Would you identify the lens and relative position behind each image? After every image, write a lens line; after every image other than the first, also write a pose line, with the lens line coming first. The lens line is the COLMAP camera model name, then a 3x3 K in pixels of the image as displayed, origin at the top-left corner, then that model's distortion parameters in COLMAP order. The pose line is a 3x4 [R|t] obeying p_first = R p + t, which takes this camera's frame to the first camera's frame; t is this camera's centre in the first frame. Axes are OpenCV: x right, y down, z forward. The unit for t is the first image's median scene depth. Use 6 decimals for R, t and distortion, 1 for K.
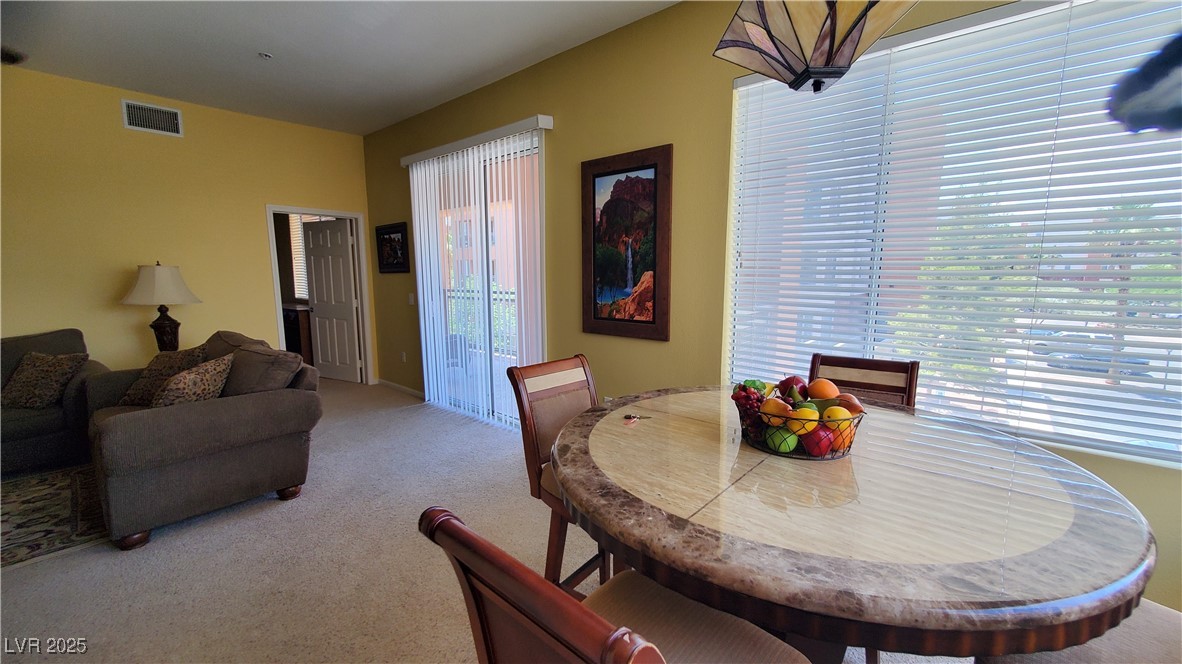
lens RADIAL K [[466.2, 0, 590.3], [0, 466.2, 334.8], [0, 0, 1]] dist [-0.002701, -0.000046]
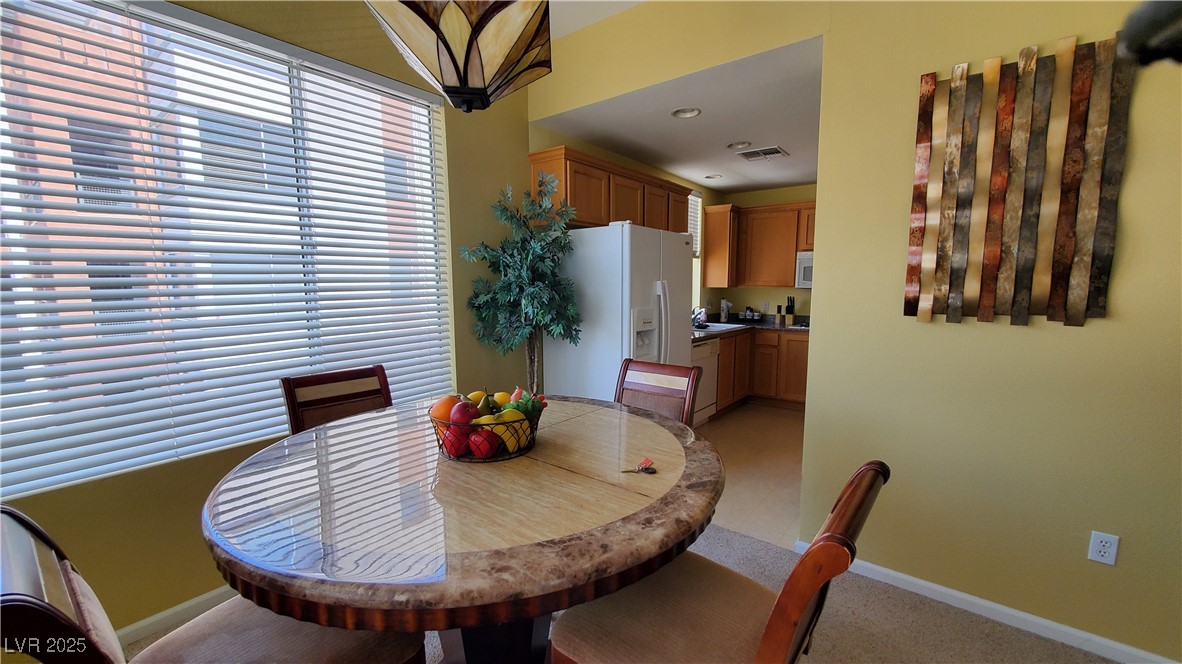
lens RADIAL K [[466.2, 0, 592.5], [0, 466.2, 338.6], [0, 0, 1]] dist [-0.002701, -0.000046]
pose [[-0.997997, -0.001085, -0.063258, 0.109357], [-0.017118, 0.967192, 0.253468, -0.112057], [0.060907, 0.254043, -0.965273, 0.807416]]
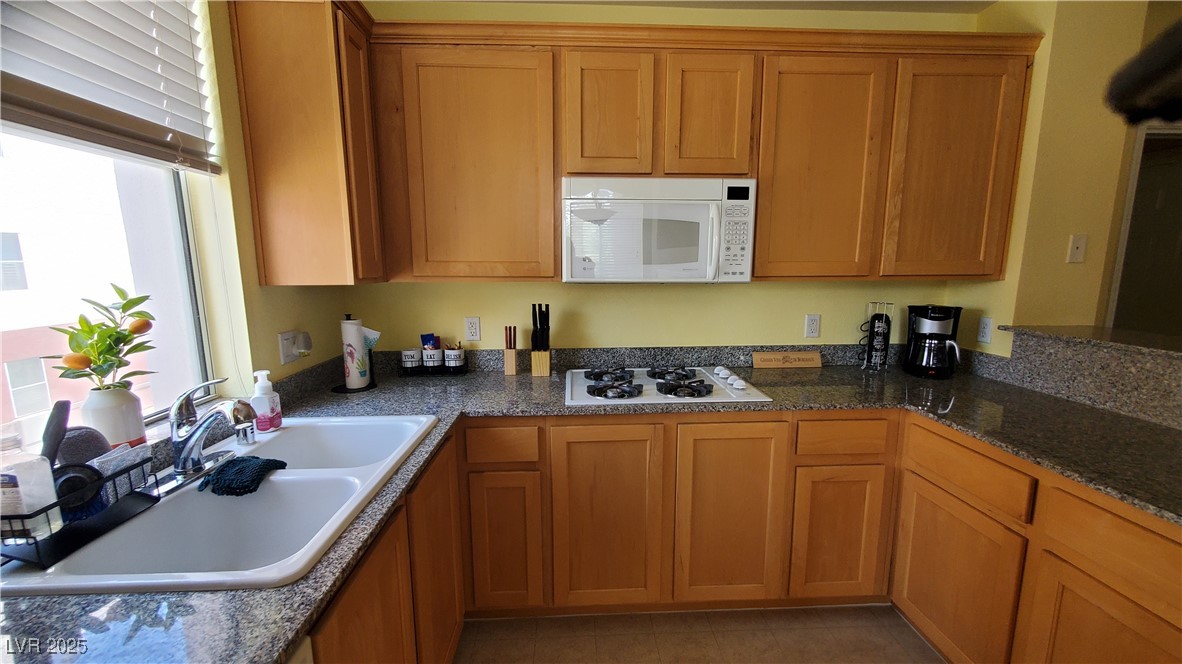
lens RADIAL K [[466.2, 0, 587.2], [0, 466.2, 337.5], [0, 0, 1]] dist [-0.002701, -0.000046]
pose [[-0.723987, 0.103858, -0.681950, -0.344209], [-0.099796, 0.962431, 0.252522, 0.040738], [0.682556, 0.250878, -0.686423, -0.379895]]
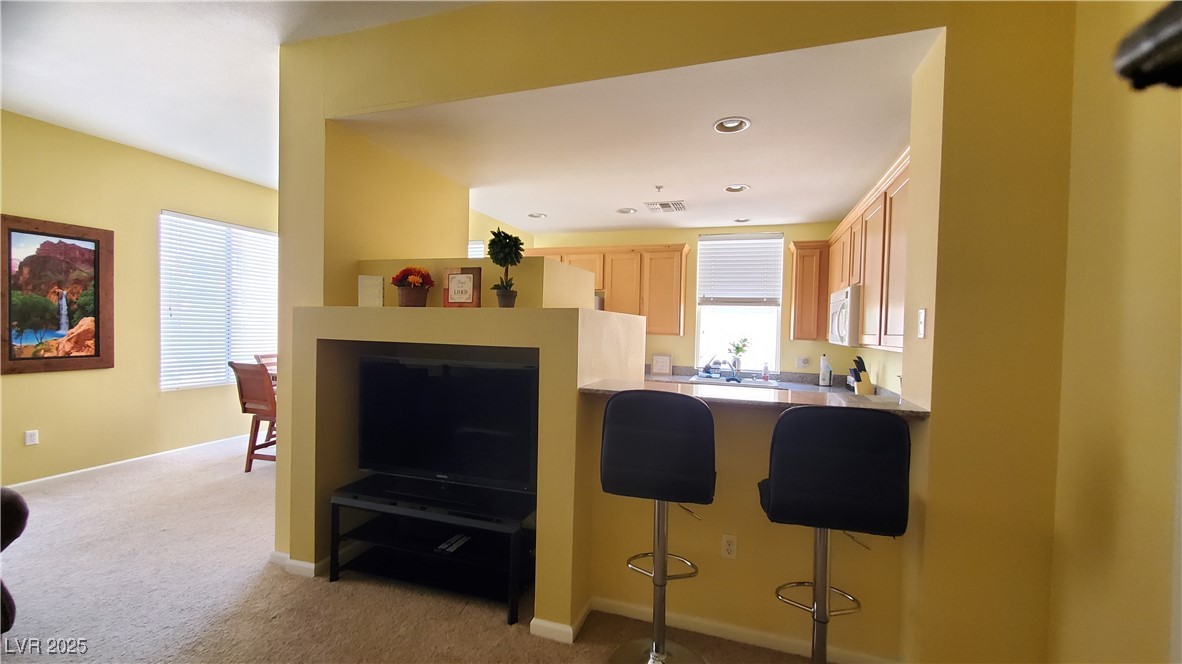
lens RADIAL K [[466.2, 0, 594.1], [0, 466.2, 338.5], [0, 0, 1]] dist [-0.002701, -0.000046]
pose [[-0.389236, -0.037715, 0.920366, -1.601226], [0.097387, 0.991877, 0.081832, -0.043798], [-0.915976, 0.121484, -0.382401, 0.197297]]
